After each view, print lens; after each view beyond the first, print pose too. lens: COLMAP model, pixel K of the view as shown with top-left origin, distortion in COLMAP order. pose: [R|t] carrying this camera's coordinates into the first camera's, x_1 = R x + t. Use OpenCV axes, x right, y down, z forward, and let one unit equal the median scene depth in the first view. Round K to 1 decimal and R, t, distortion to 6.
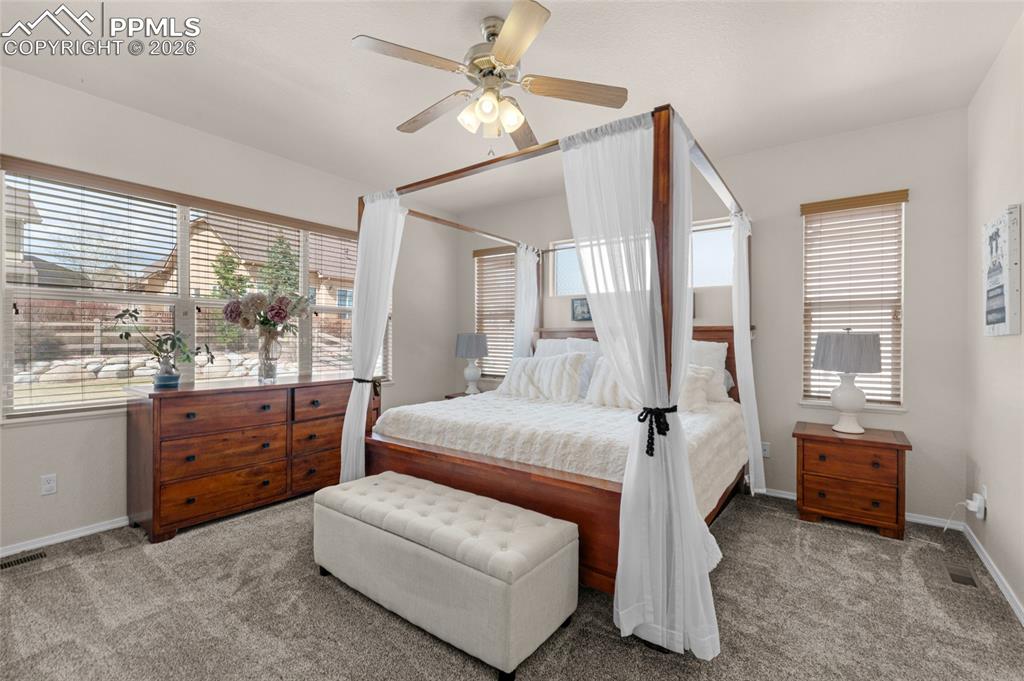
lens RADIAL K [[445.9, 0, 501.7], [0, 445.9, 338.1], [0, 0, 1]] dist [-0.007424, -0.000188]
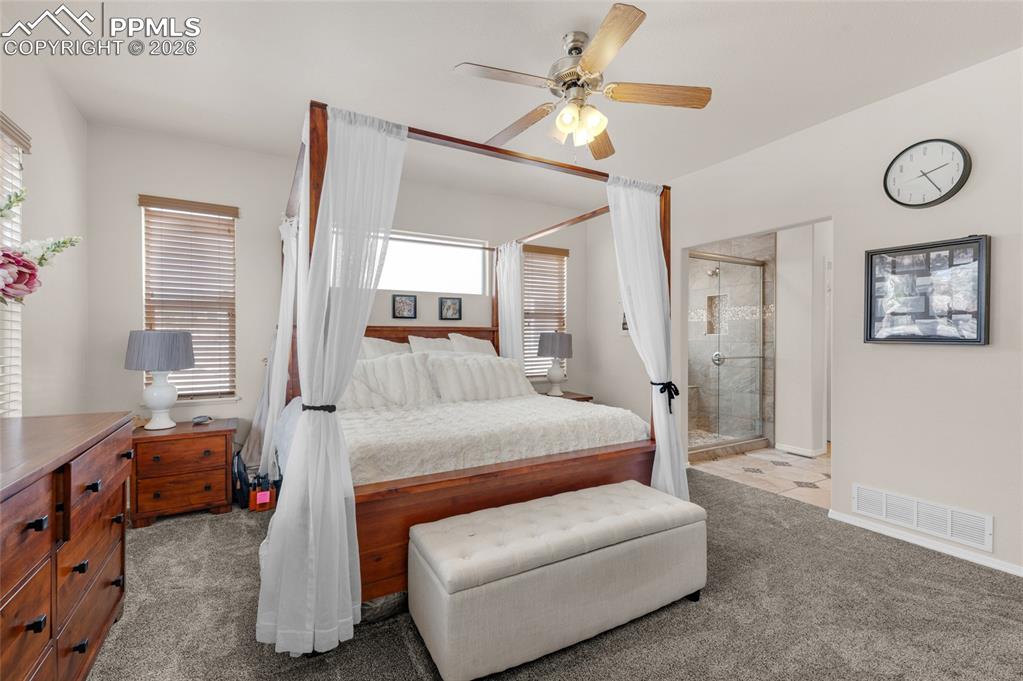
lens RADIAL K [[442.9, 0, 511.5], [0, 442.9, 340.5], [0, 0, 1]] dist [0.000646, 0.000026]
pose [[0.398206, -0.010933, 0.917231, -0.821484], [0.001032, 0.999934, 0.011470, -0.004940], [-0.917295, -0.003621, 0.398191, 0.569364]]
